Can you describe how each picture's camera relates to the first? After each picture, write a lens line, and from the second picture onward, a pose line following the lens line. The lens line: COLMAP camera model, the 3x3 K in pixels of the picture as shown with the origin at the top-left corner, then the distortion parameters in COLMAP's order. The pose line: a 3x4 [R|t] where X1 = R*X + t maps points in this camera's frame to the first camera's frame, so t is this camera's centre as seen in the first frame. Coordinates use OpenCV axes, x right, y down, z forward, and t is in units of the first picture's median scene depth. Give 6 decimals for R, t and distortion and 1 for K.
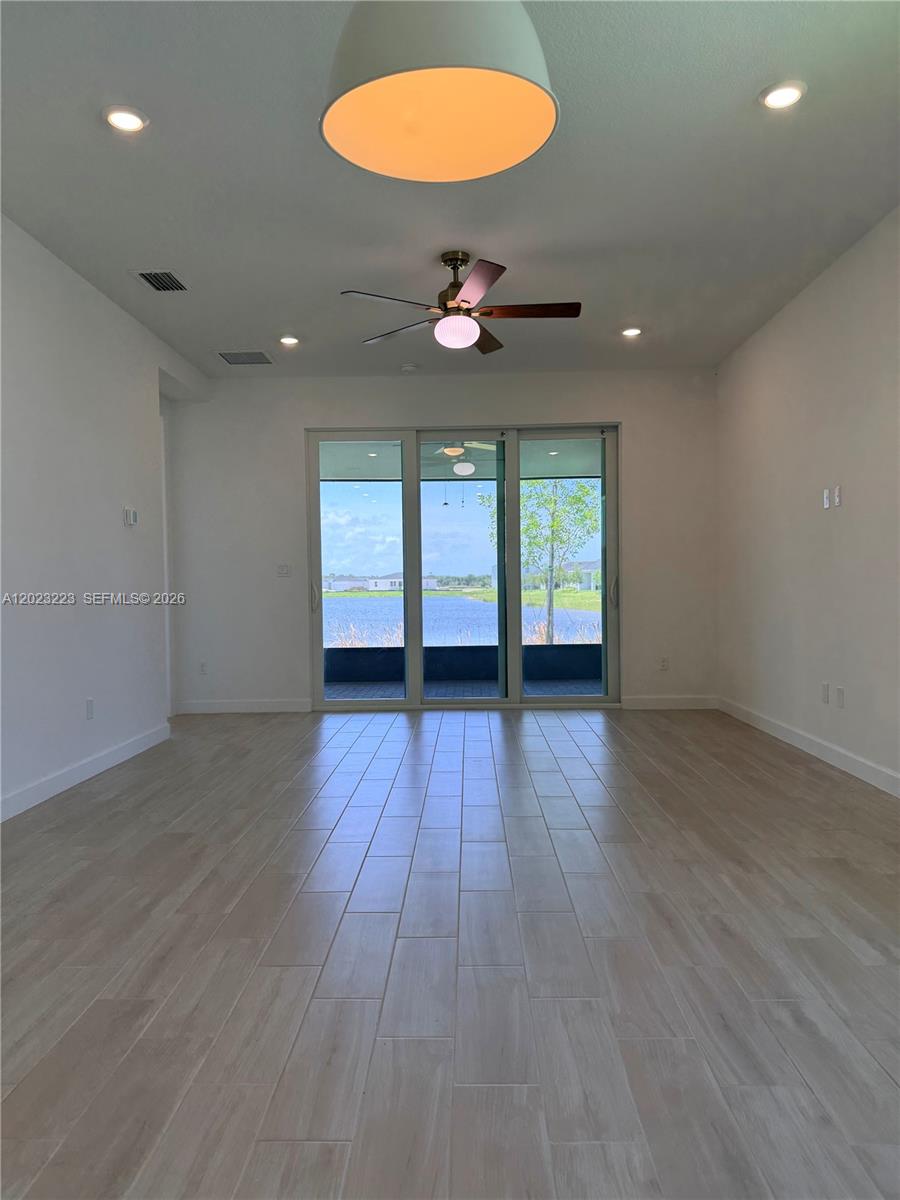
lens RADIAL K [[834.5, 0, 447.4], [0, 834.5, 621.5], [0, 0, 1]] dist [0.082795, -0.113719]
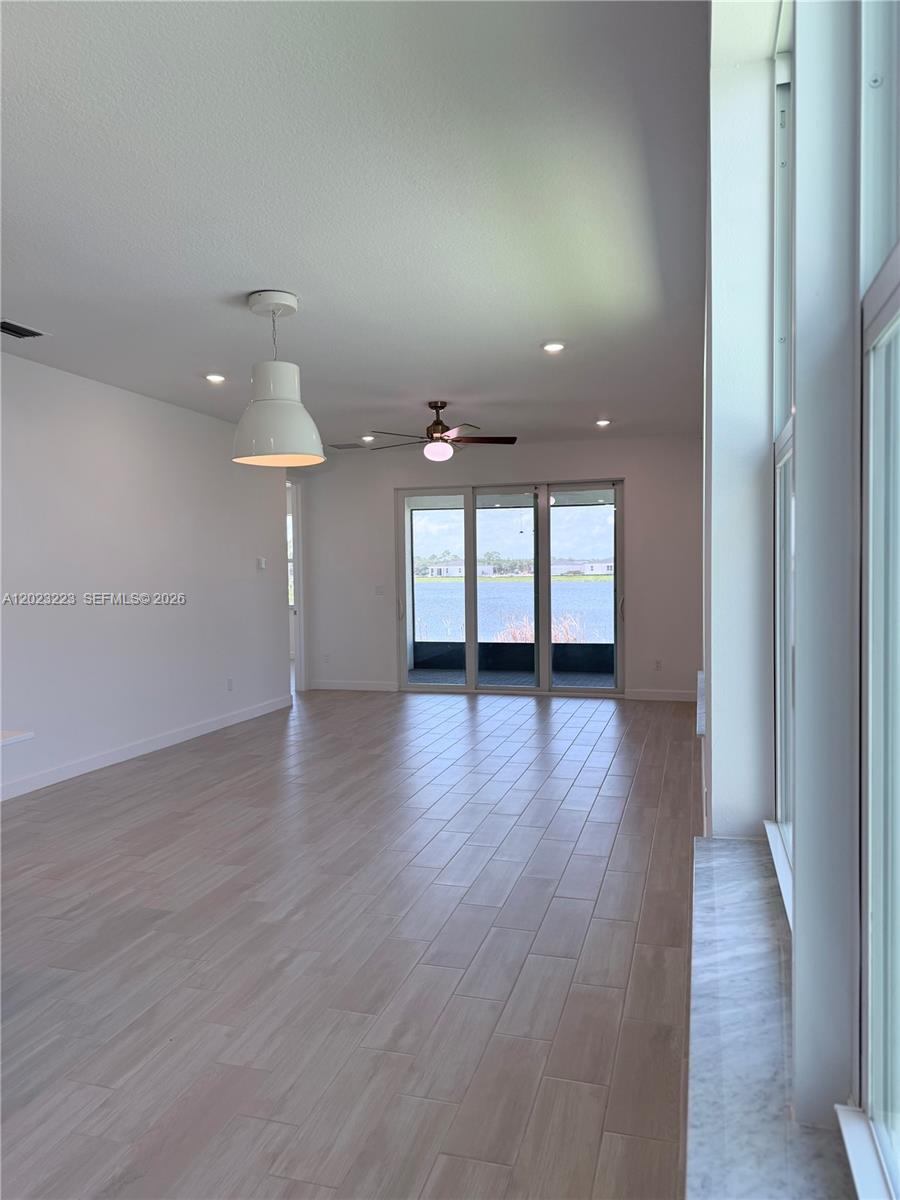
lens RADIAL K [[834.5, 0, 447.4], [0, 834.5, 621.5], [0, 0, 1]] dist [0.082795, -0.113719]
pose [[0.964393, 0.016190, -0.263978, 0.282177], [-0.010486, 0.999680, 0.023005, -0.041602], [0.264266, -0.019418, 0.964254, -0.317516]]
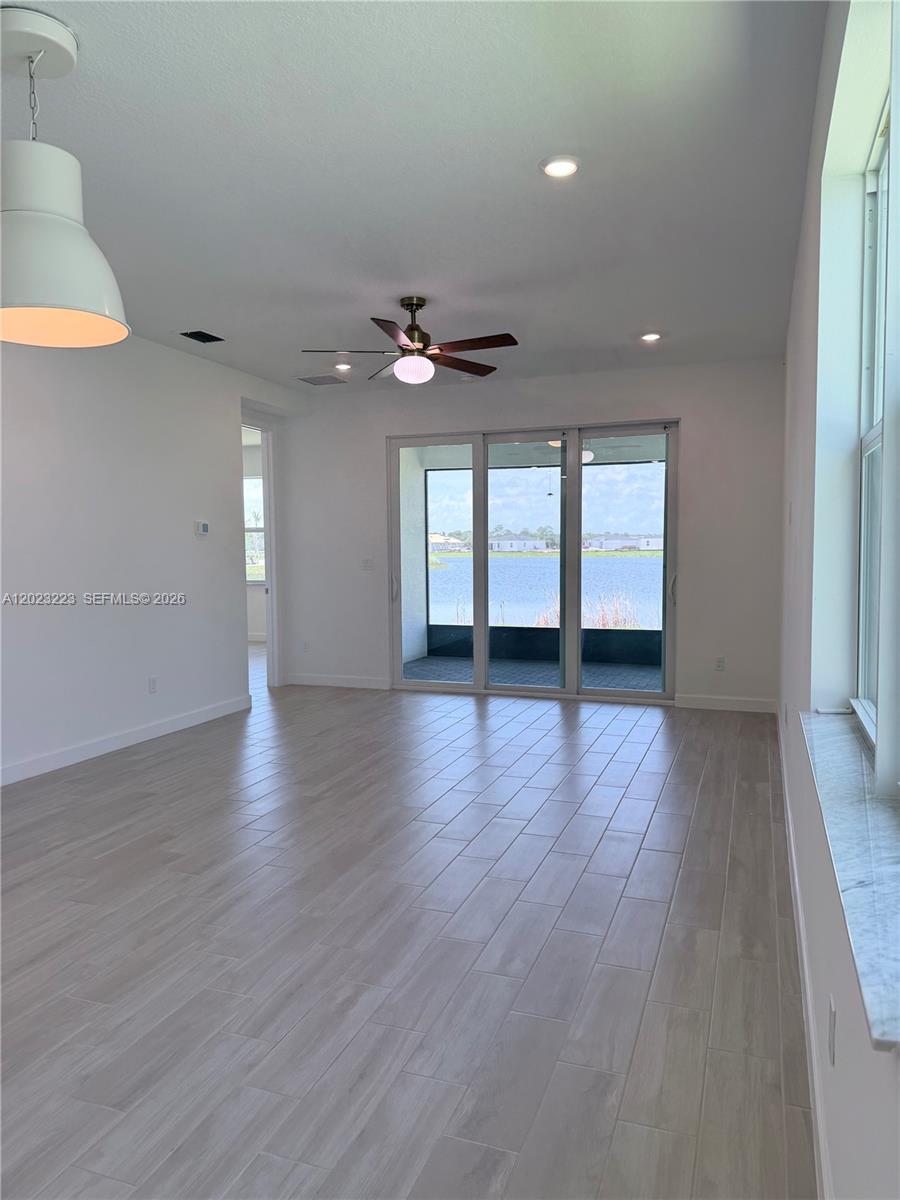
lens RADIAL K [[834.5, 0, 447.4], [0, 834.5, 621.5], [0, 0, 1]] dist [0.082795, -0.113719]
pose [[0.945555, 0.035391, -0.323534, 0.270923], [-0.018899, 0.998363, 0.053977, -0.046189], [0.324914, -0.044924, 0.944676, -0.032340]]
